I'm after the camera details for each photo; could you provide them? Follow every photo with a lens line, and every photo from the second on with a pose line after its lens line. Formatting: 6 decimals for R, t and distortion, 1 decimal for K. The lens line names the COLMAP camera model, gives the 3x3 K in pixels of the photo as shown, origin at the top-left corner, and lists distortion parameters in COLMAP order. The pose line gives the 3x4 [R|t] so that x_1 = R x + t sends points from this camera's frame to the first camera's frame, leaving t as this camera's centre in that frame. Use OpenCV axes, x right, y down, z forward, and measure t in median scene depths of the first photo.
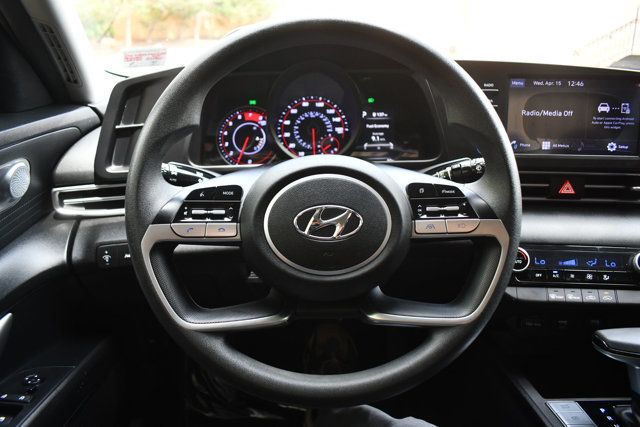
lens RADIAL K [[508.9, 0, 322.4], [0, 508.9, 214.1], [0, 0, 1]] dist [-0.105314, 0.024570]
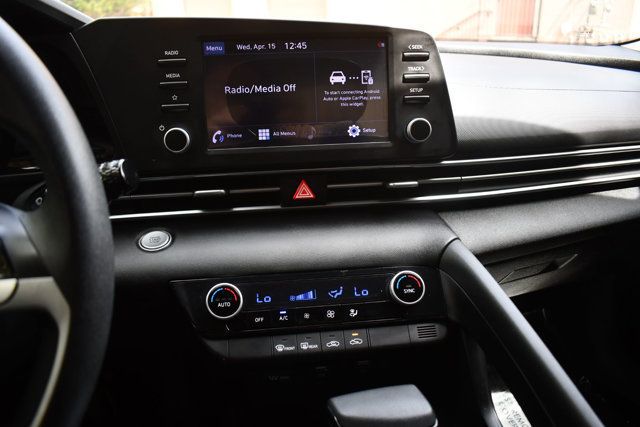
lens RADIAL K [[508.9, 0, 321.8], [0, 508.9, 213.2], [0, 0, 1]] dist [-0.105314, 0.024570]
pose [[0.967657, -0.079492, 0.239416, 0.357812], [0.077546, 0.996834, 0.017552, -0.032805], [-0.240053, 0.001582, 0.970758, 0.283578]]
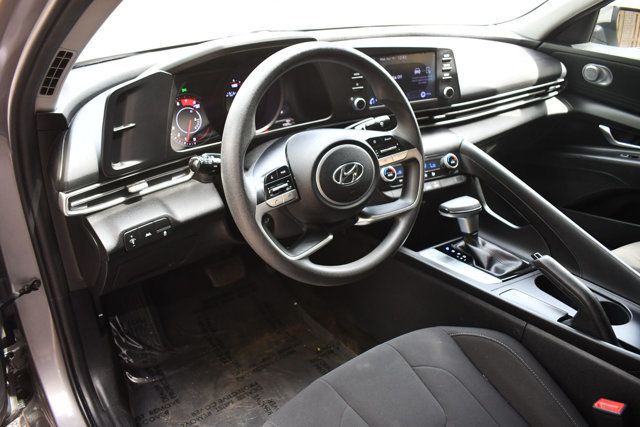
lens RADIAL K [[508.9, 0, 319.4], [0, 508.9, 213.2], [0, 0, 1]] dist [-0.105314, 0.024570]
pose [[0.817498, -0.238970, 0.524013, -0.672920], [0.162617, 0.968608, 0.188027, -0.128110], [-0.552496, -0.068498, 0.830696, -0.231312]]
